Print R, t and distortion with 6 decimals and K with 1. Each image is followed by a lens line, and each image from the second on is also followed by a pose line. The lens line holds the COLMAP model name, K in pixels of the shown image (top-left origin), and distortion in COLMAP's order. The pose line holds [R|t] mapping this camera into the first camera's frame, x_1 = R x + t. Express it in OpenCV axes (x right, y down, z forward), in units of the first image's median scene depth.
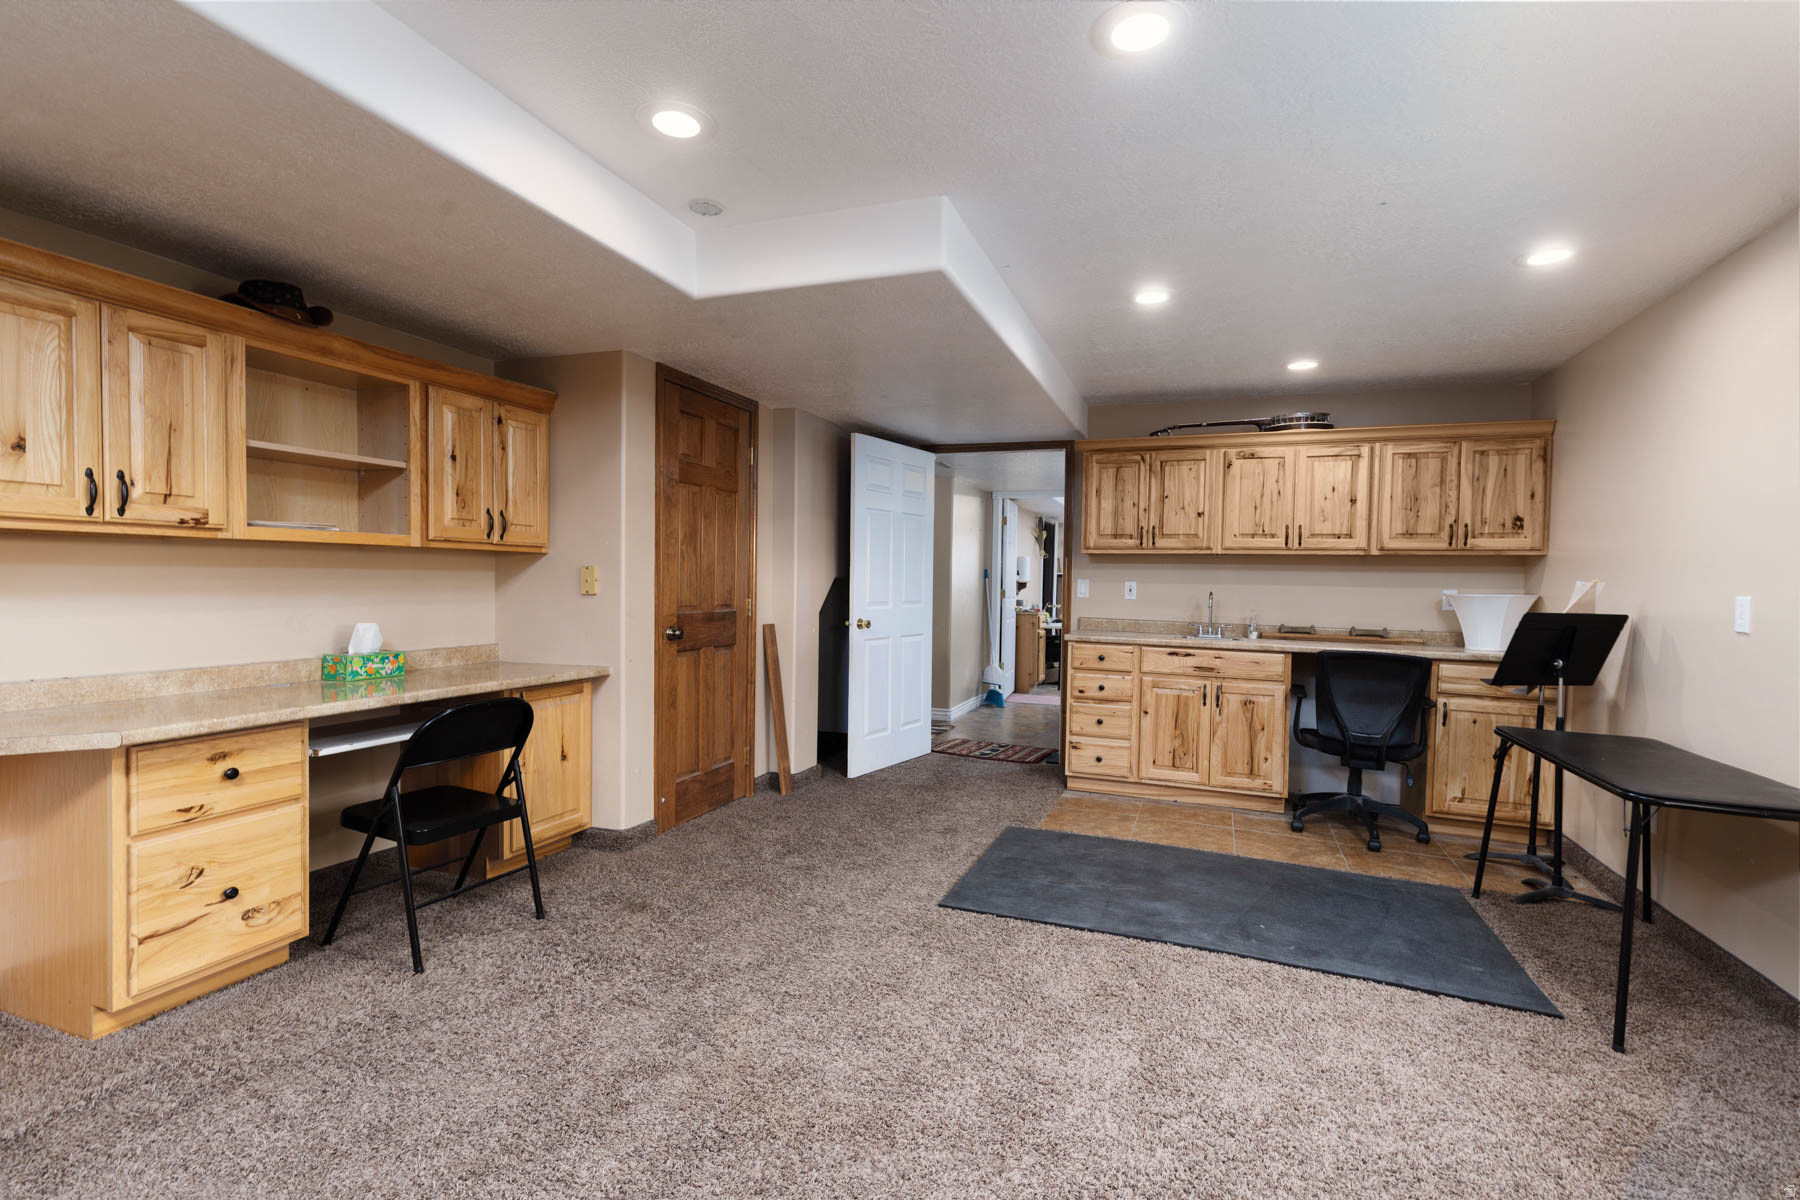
lens RADIAL K [[824.8, 0, 893.9], [0, 824.8, 604.7], [0, 0, 1]] dist [0.012413, -0.002215]
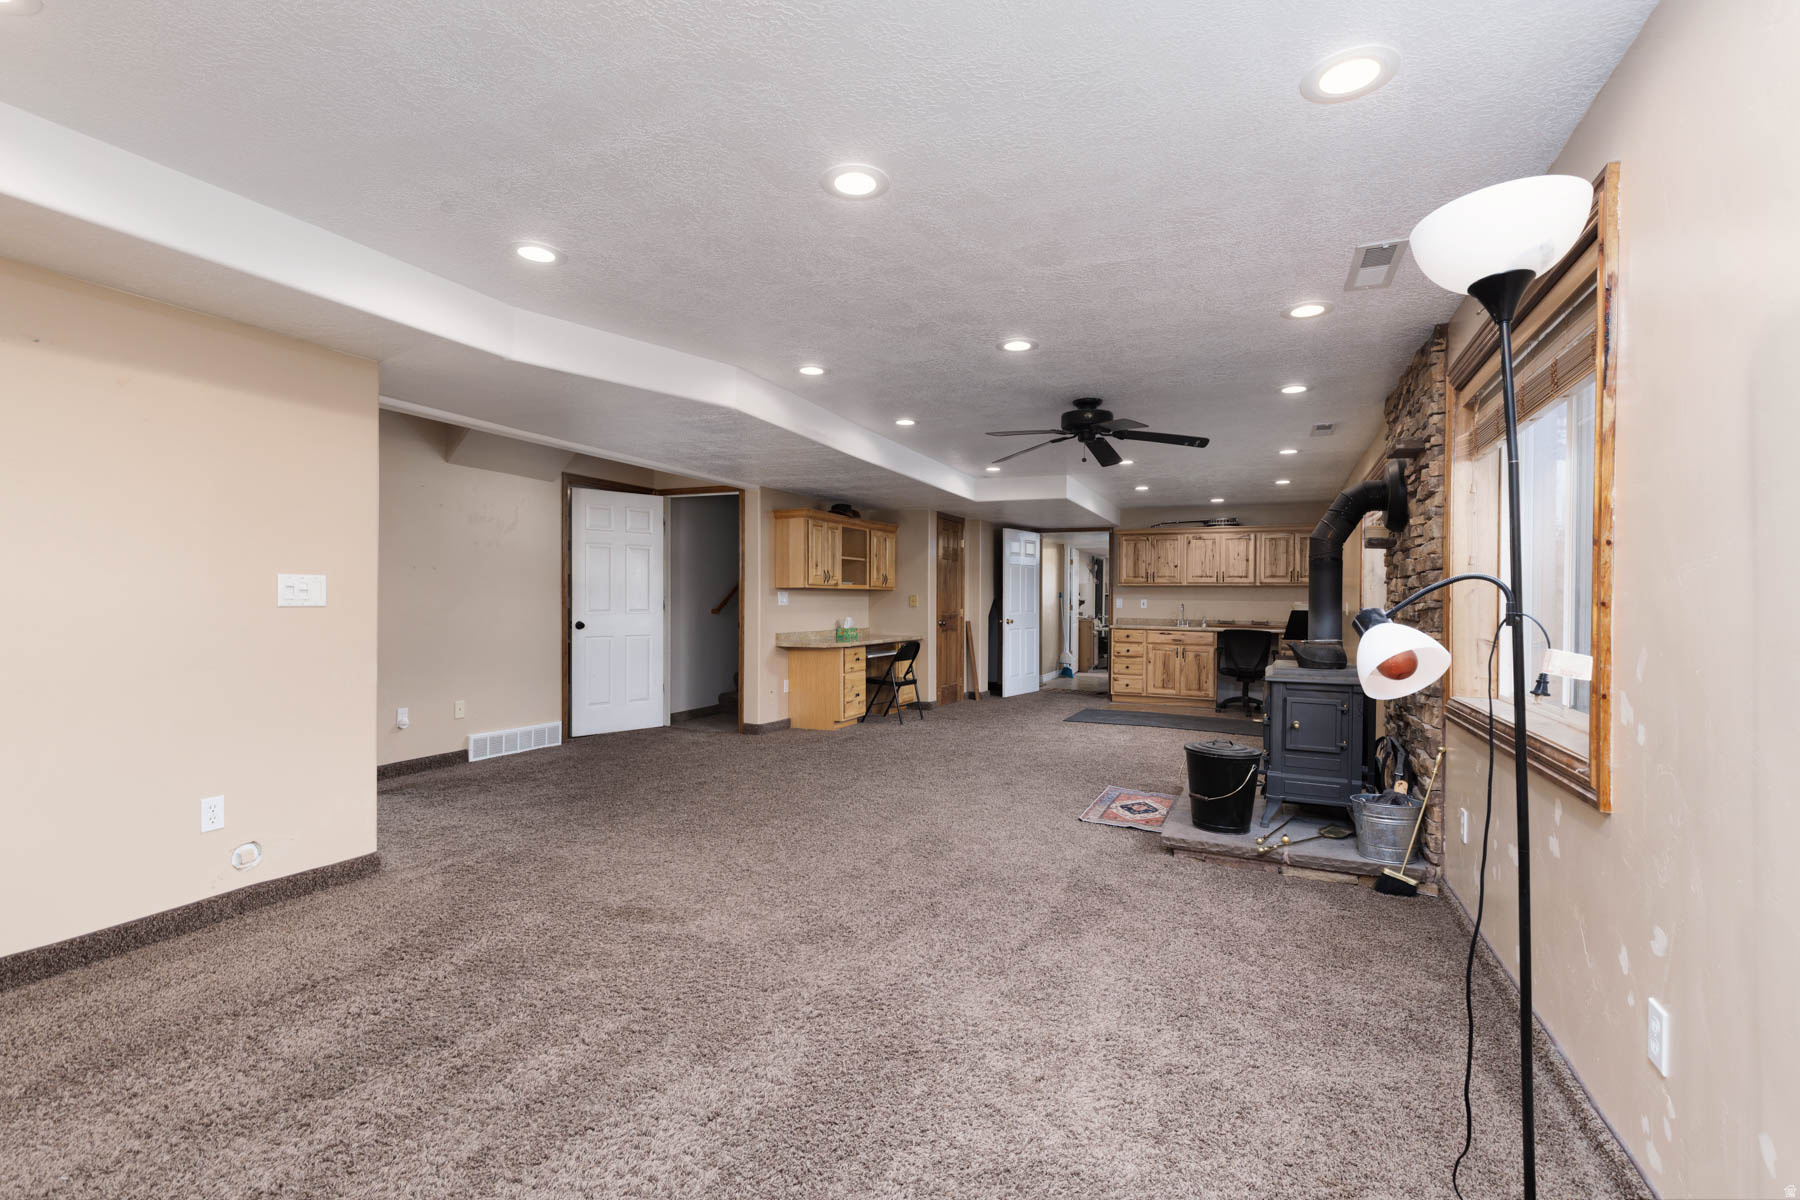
lens RADIAL K [[824.8, 0, 893.0], [0, 824.8, 608.1], [0, 0, 1]] dist [0.012413, -0.002215]
pose [[0.998449, -0.008796, -0.054983, -0.231061], [0.007695, 0.999766, -0.020198, 0.031825], [0.055148, 0.019744, 0.998283, -1.145491]]
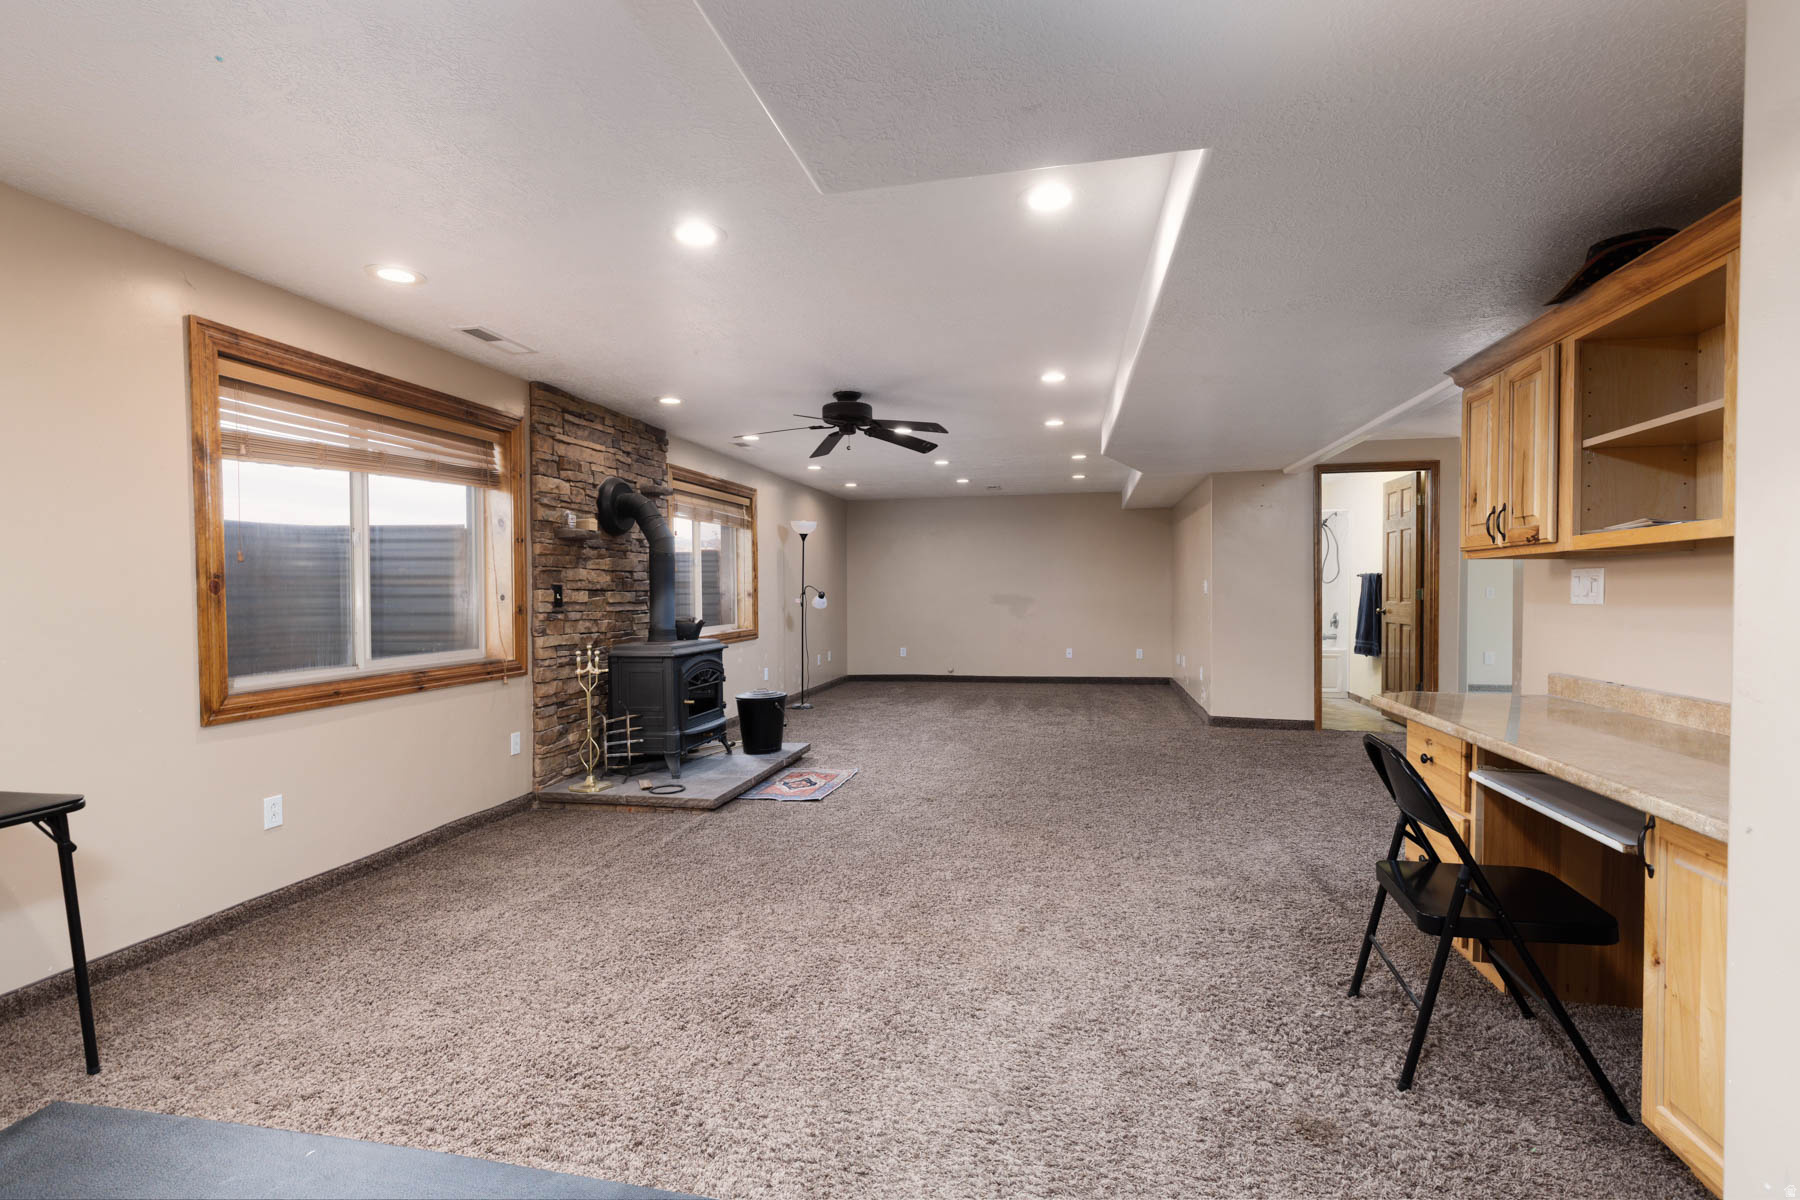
lens RADIAL K [[824.8, 0, 896.6], [0, 824.8, 598.0], [0, 0, 1]] dist [0.012413, -0.002215]
pose [[-0.988566, -0.011191, -0.150370, 0.056688], [-0.016785, 0.999212, 0.035980, -0.025555], [0.149849, 0.038093, -0.987975, 0.998416]]
